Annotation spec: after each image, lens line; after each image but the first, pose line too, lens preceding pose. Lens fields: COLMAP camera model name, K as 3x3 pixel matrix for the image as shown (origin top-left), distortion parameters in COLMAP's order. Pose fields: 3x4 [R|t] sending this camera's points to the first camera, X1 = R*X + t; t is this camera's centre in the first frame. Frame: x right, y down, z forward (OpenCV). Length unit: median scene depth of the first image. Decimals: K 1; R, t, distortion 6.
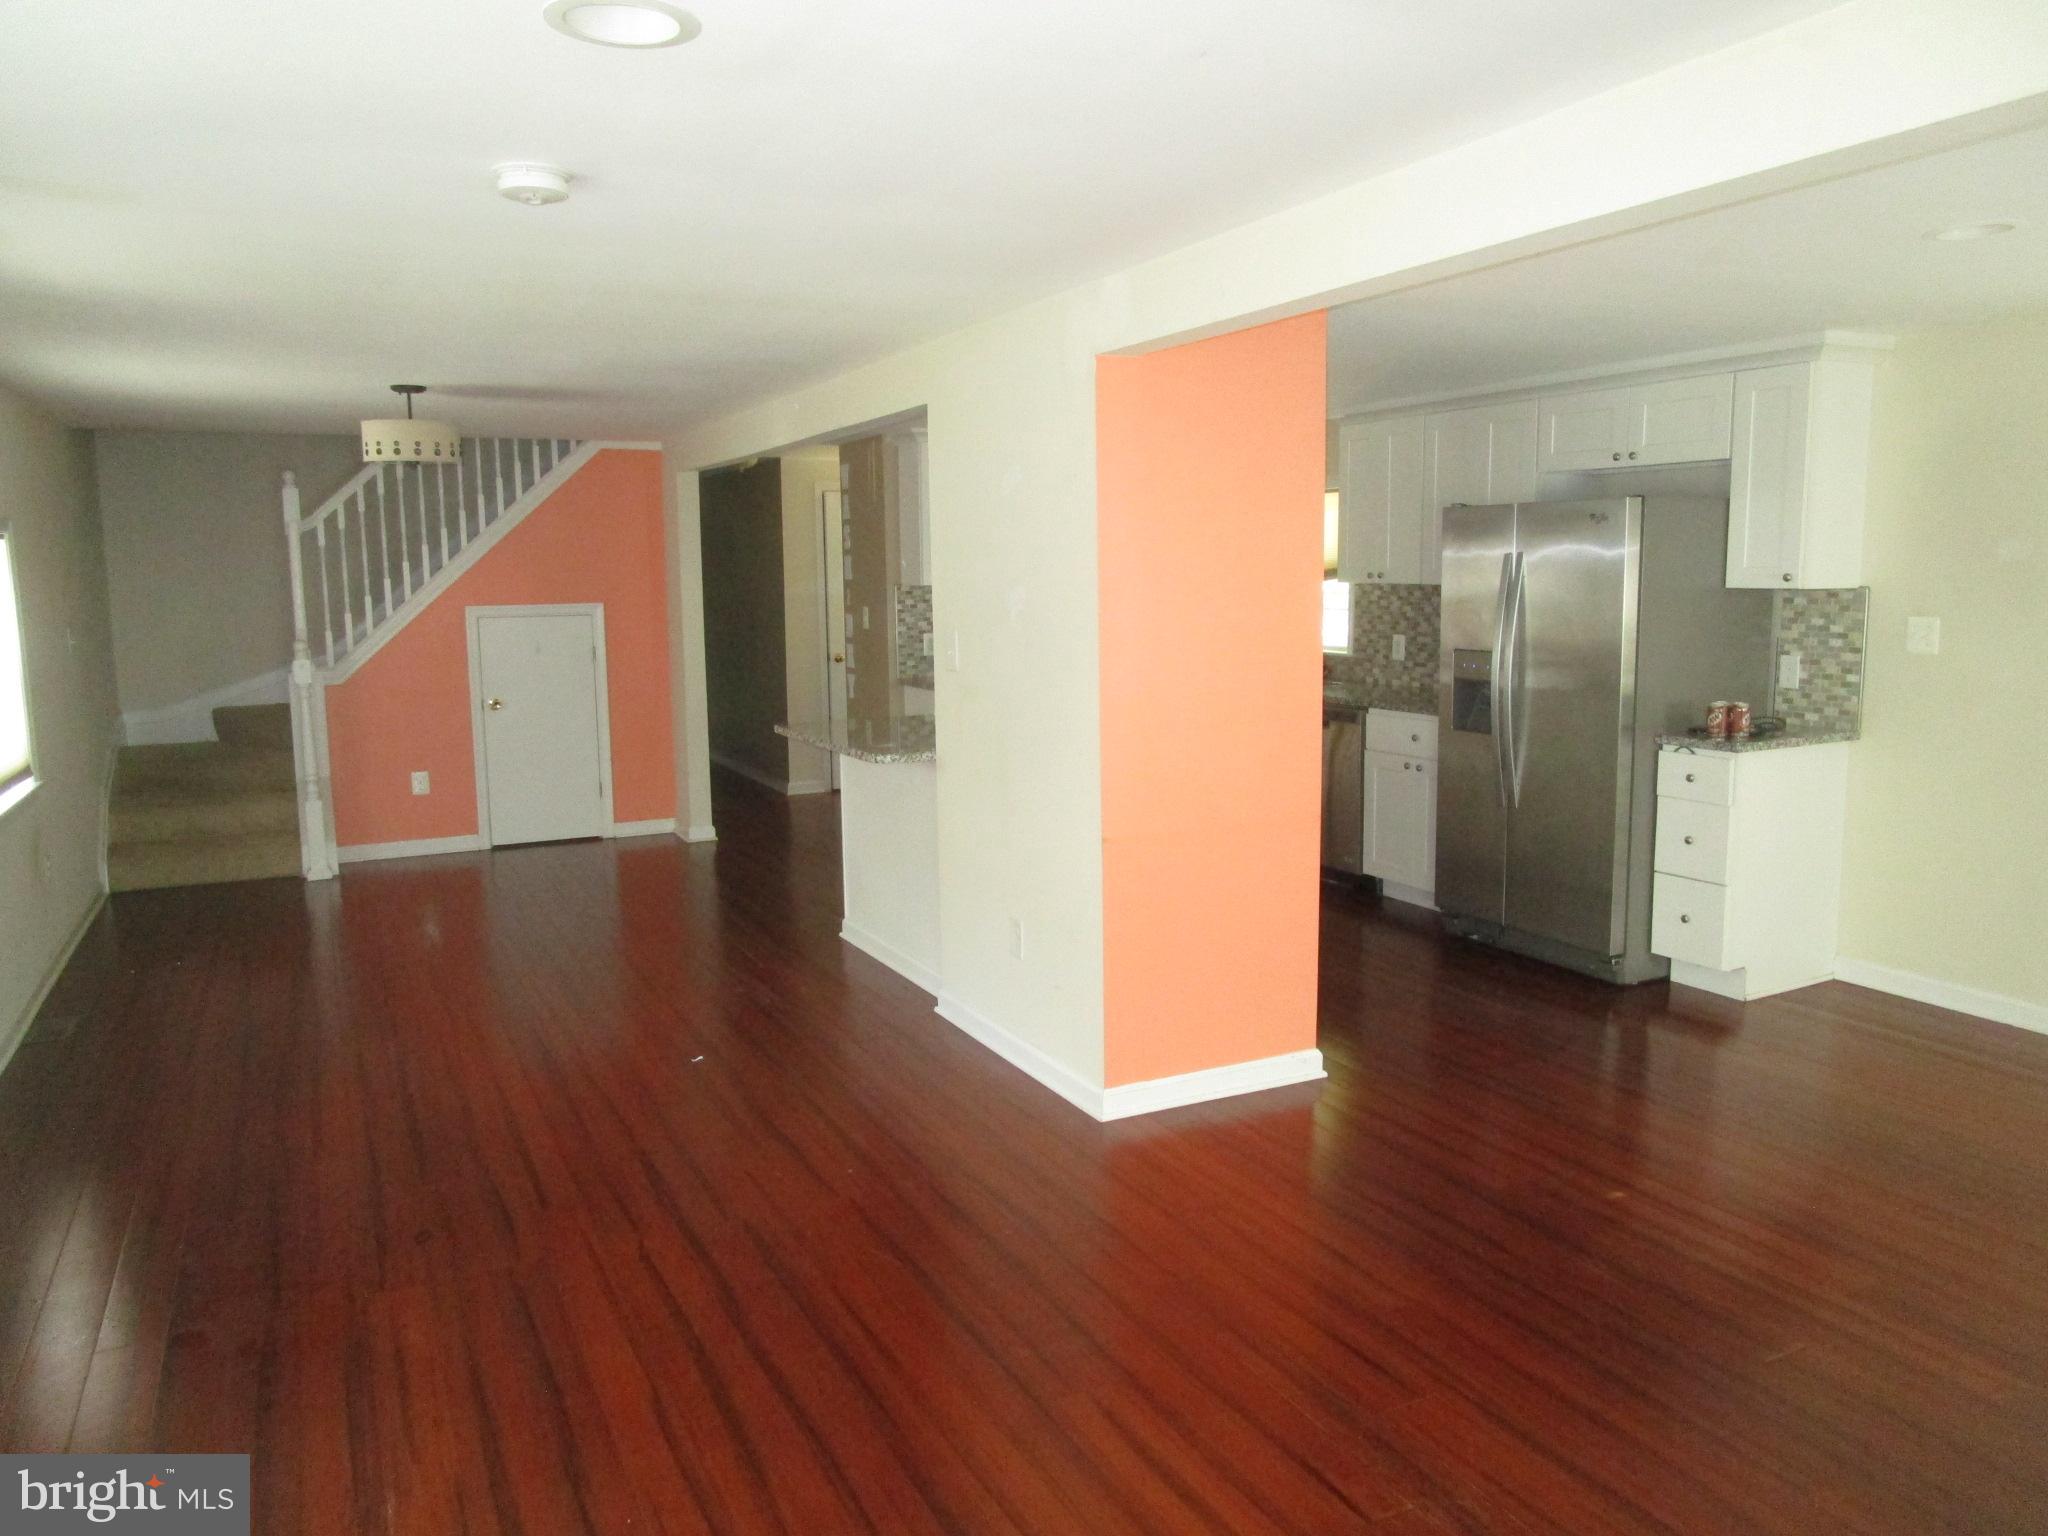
lens RADIAL K [[1466.7, 0, 1034.6], [0, 1466.7, 770.9], [0, 0, 1]] dist [-0.028717, 0.010361]
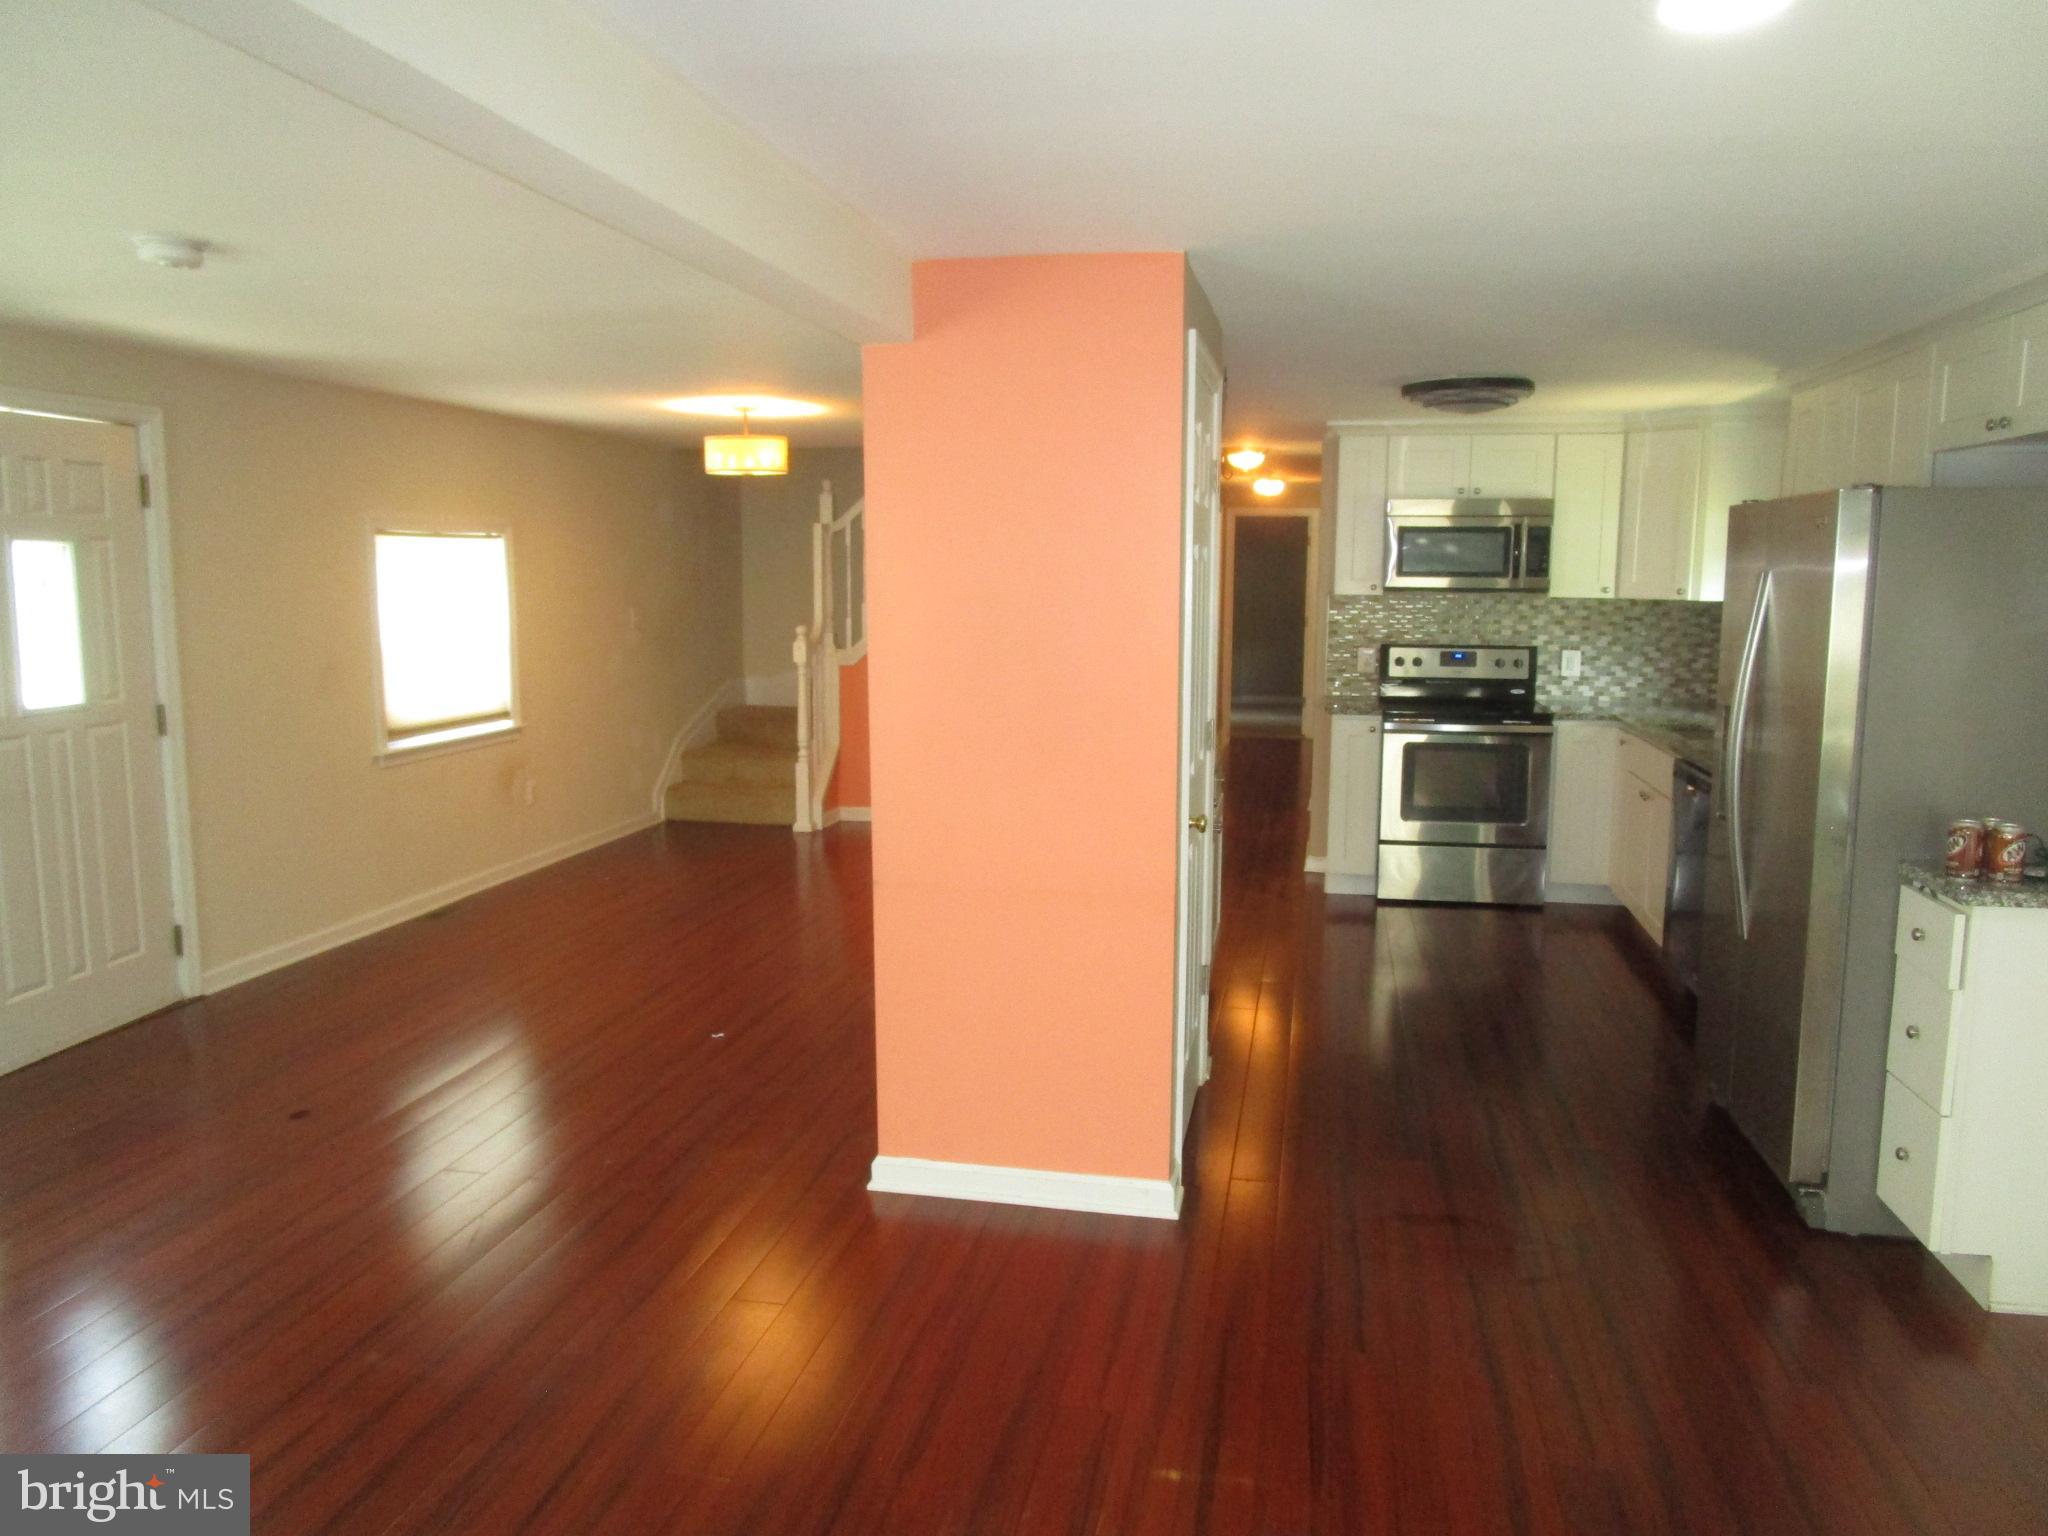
lens RADIAL K [[1466.7, 0, 1024.8], [0, 1466.7, 767.0], [0, 0, 1]] dist [-0.028717, 0.010361]
pose [[0.784552, 0.100036, -0.611940, 0.465103], [-0.100580, 0.994361, 0.033600, -0.043585], [0.611850, 0.035188, 0.790190, 0.237958]]
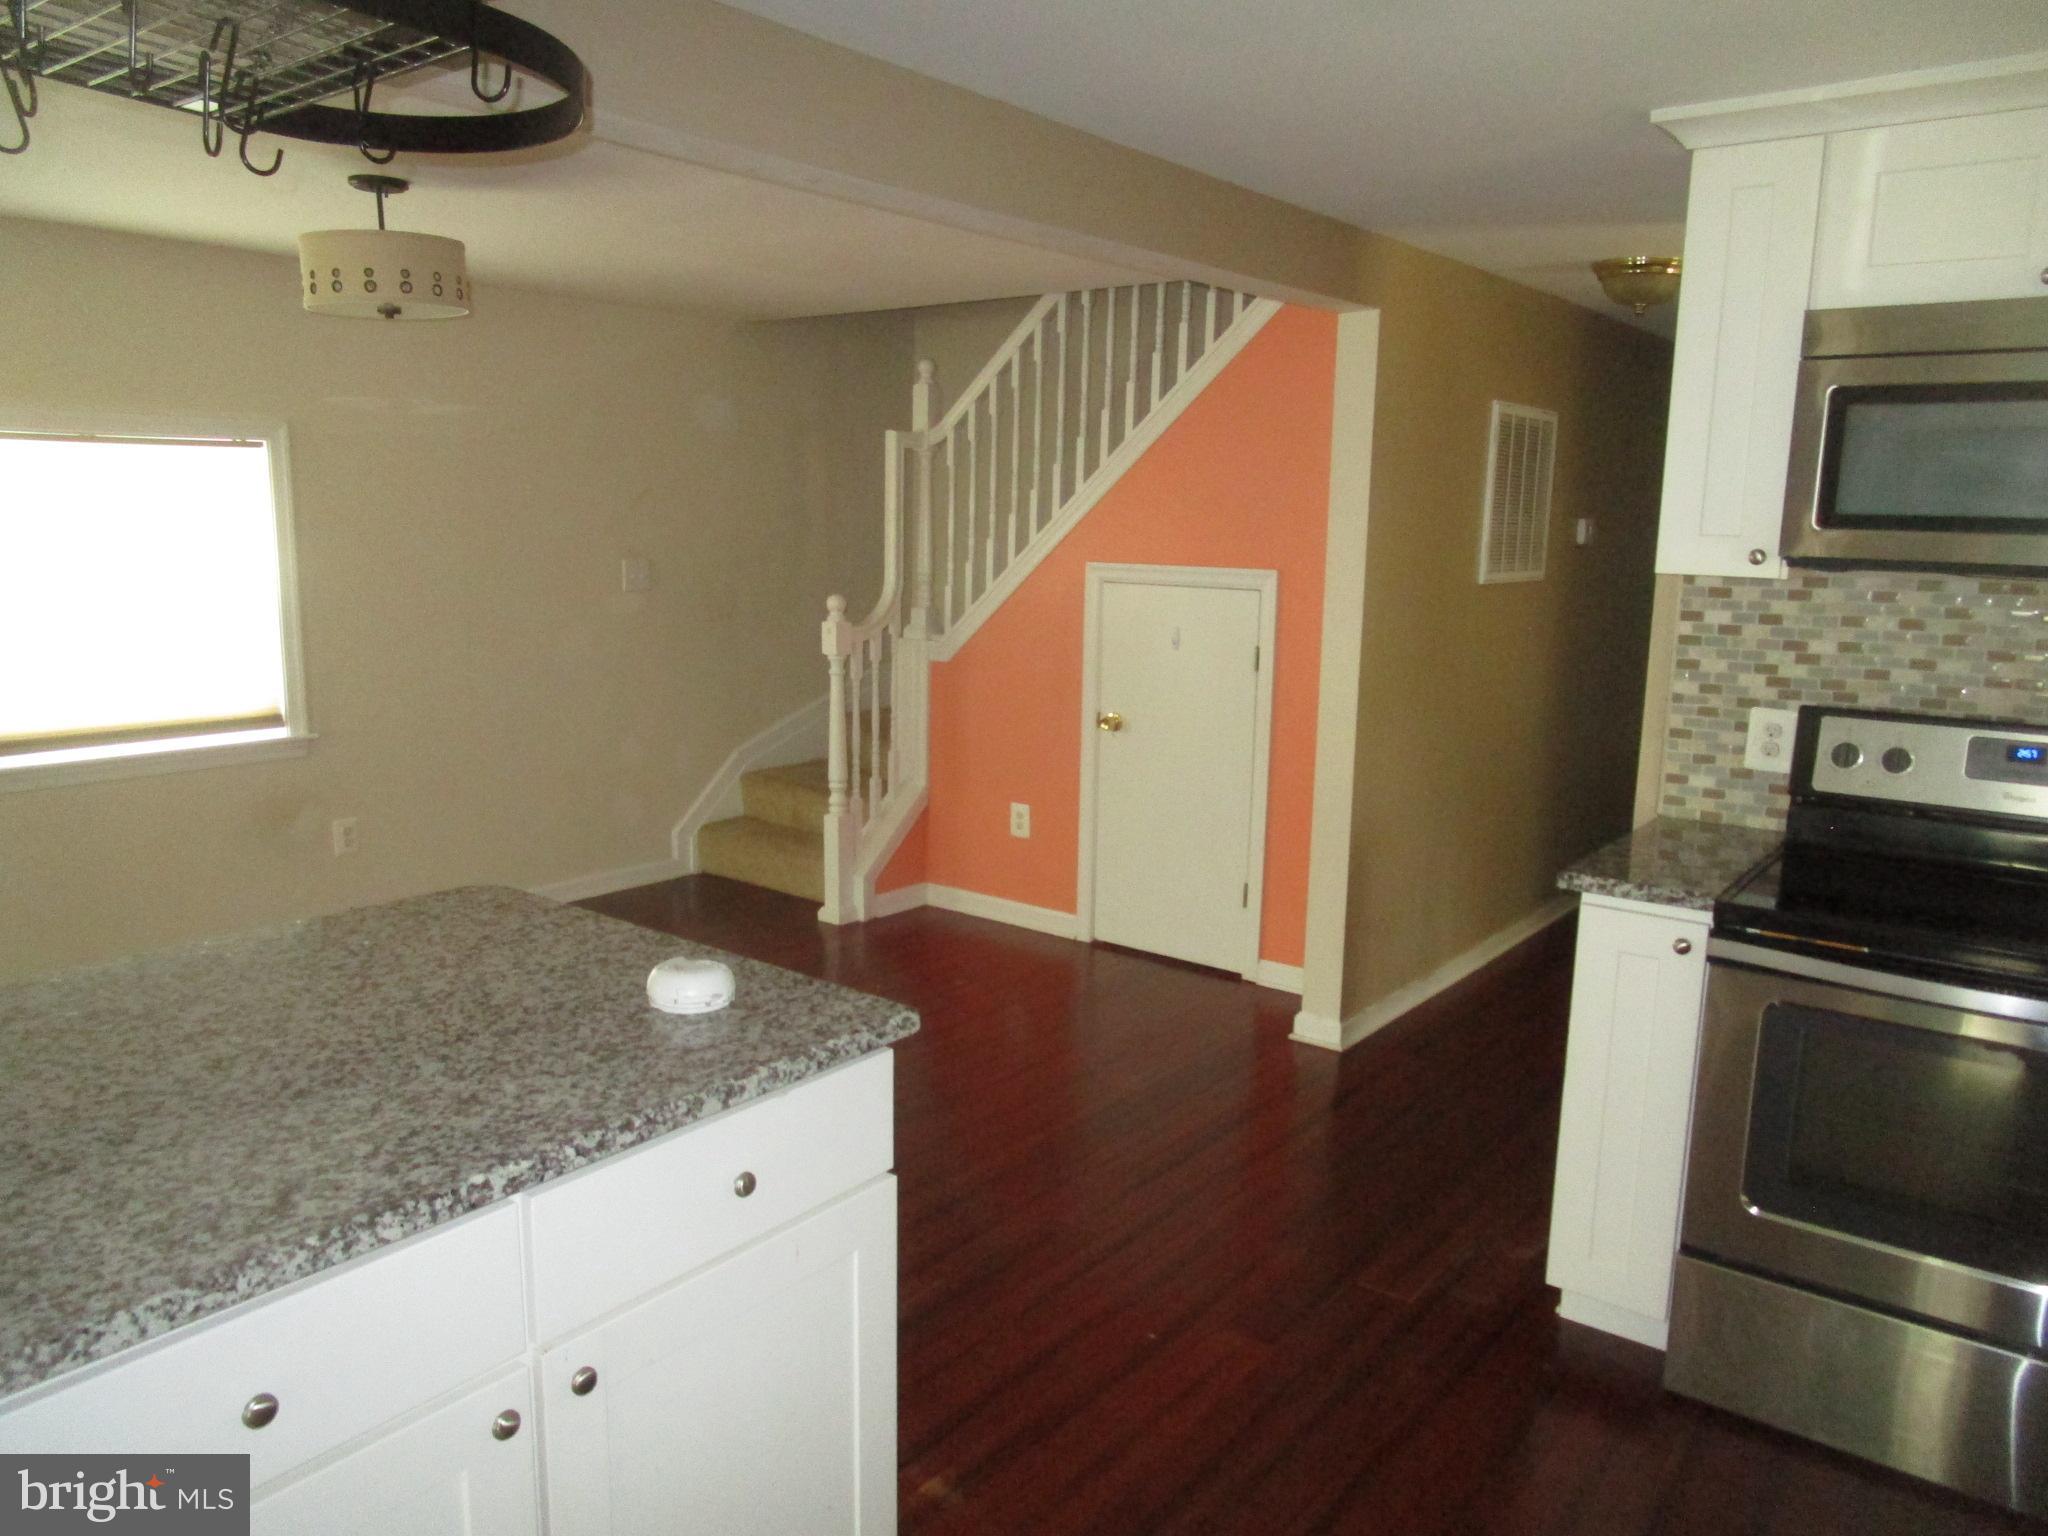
lens RADIAL K [[1466.7, 0, 1024.9], [0, 1466.7, 779.8], [0, 0, 1]] dist [-0.028717, 0.010361]
pose [[0.414475, 0.184438, -0.891175, 0.251469], [-0.148250, 0.979851, 0.133842, -0.141097], [0.897905, 0.076642, 0.433467, 0.989369]]
